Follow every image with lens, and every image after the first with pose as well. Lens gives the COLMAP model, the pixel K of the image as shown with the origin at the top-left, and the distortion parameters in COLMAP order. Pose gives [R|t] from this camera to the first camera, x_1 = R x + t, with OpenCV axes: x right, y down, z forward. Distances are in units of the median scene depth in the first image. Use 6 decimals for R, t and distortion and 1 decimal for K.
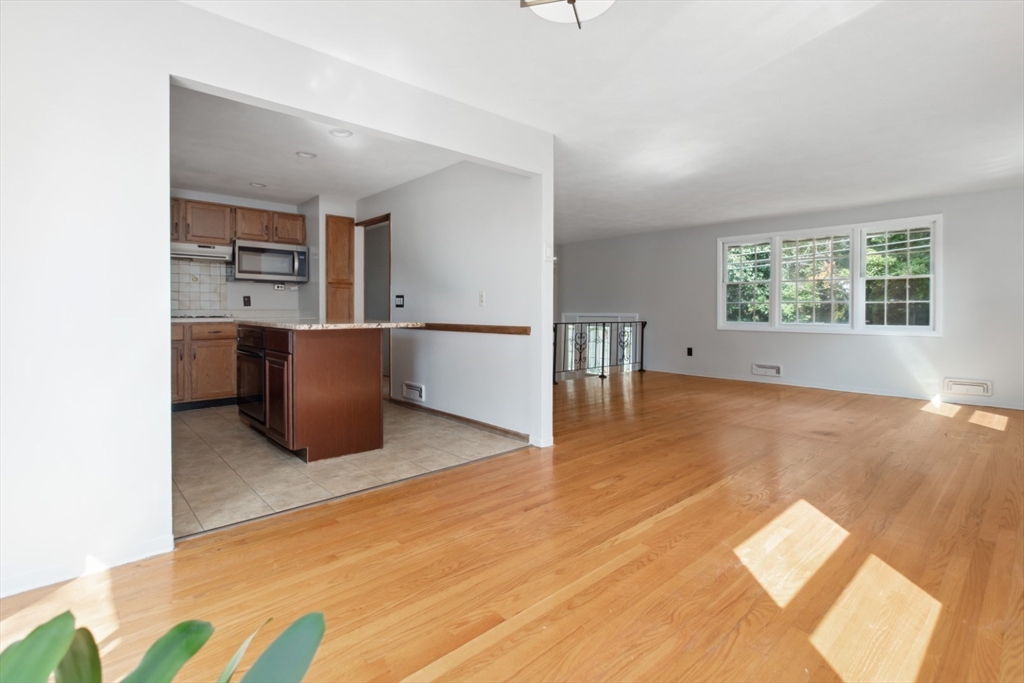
lens RADIAL K [[487.8, 0, 516.6], [0, 487.8, 316.8], [0, 0, 1]] dist [0.003874, -0.000020]
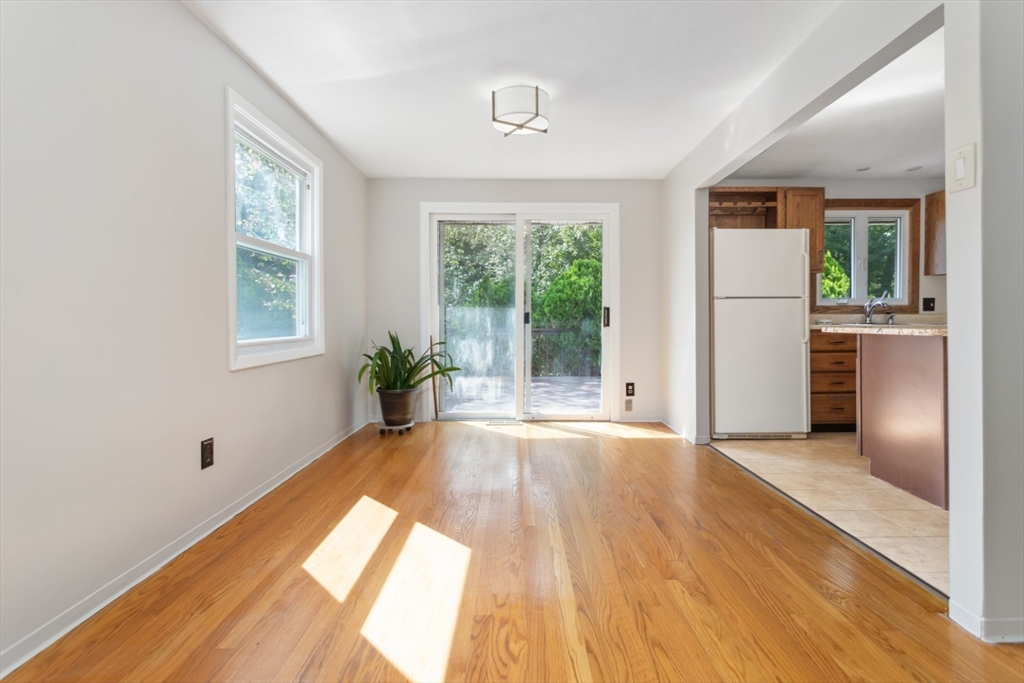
lens RADIAL K [[487.8, 0, 516.6], [0, 487.8, 316.8], [0, 0, 1]] dist [0.003874, -0.000020]
pose [[-0.678565, -0.002913, -0.734535, 0.391305], [-0.004689, 0.999989, 0.000366, -0.001367], [0.734526, 0.003692, -0.678571, 0.614982]]
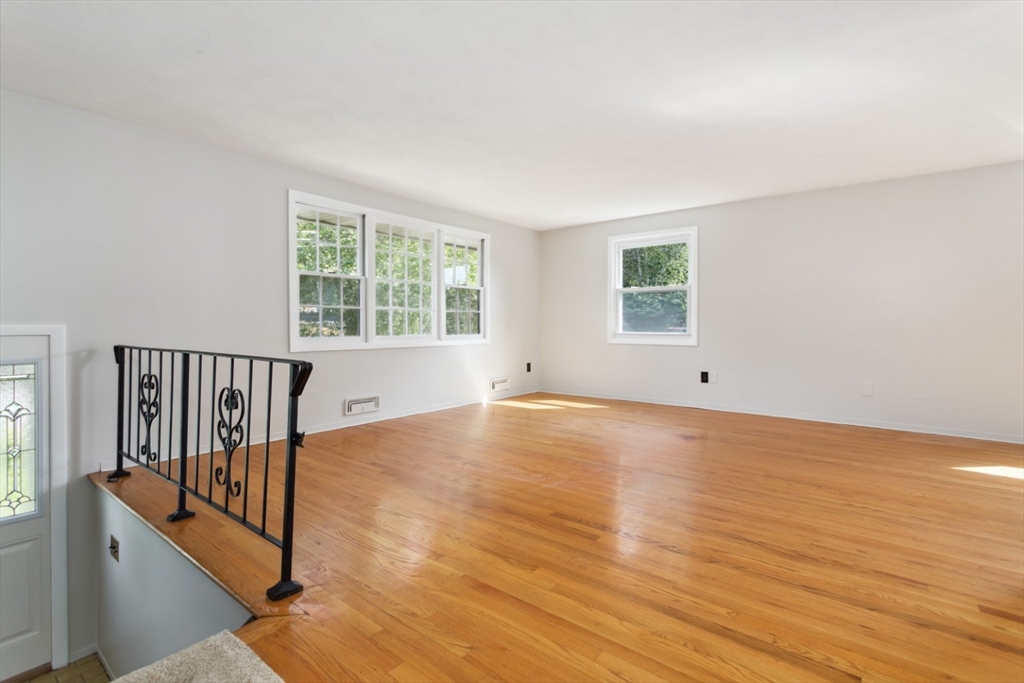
lens RADIAL K [[480.0, 0, 517.6], [0, 480.0, 335.2], [0, 0, 1]] dist [0.002859, 0.000746]
pose [[-0.150160, -0.028050, 0.988264, -0.221743], [0.007653, 0.999535, 0.029533, -0.009689], [-0.988632, 0.011998, -0.149876, 1.035517]]
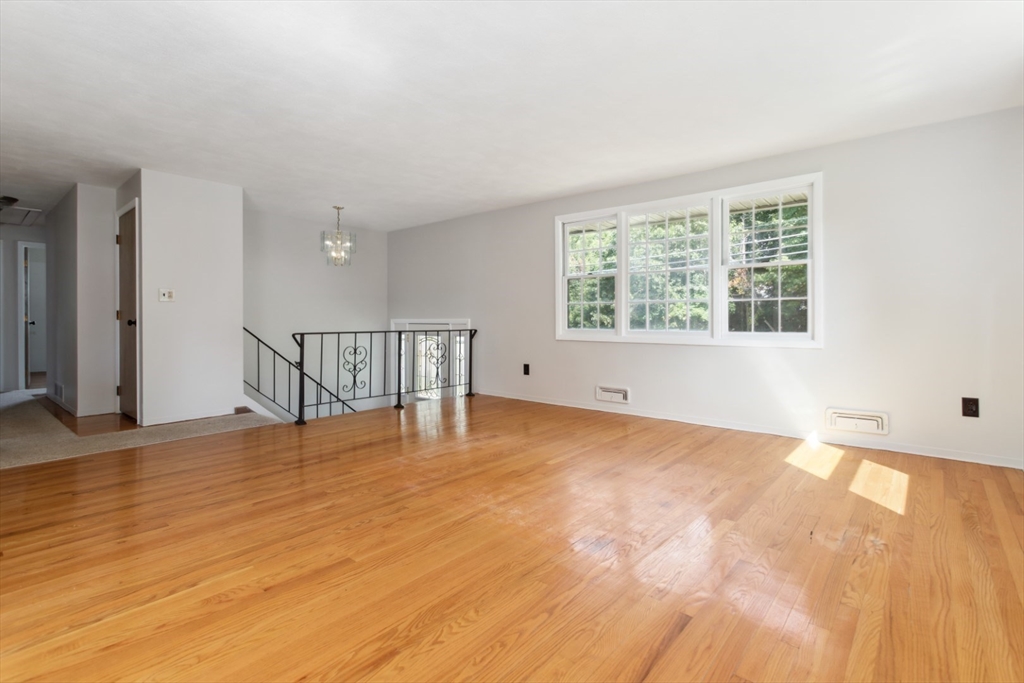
lens RADIAL K [[487.8, 0, 516.6], [0, 487.8, 316.8], [0, 0, 1]] dist [0.003874, -0.000020]
pose [[0.993533, -0.005446, 0.113416, 0.336888], [0.007322, 0.999843, -0.016133, 0.003831], [-0.113310, 0.016859, 0.993417, 0.337223]]
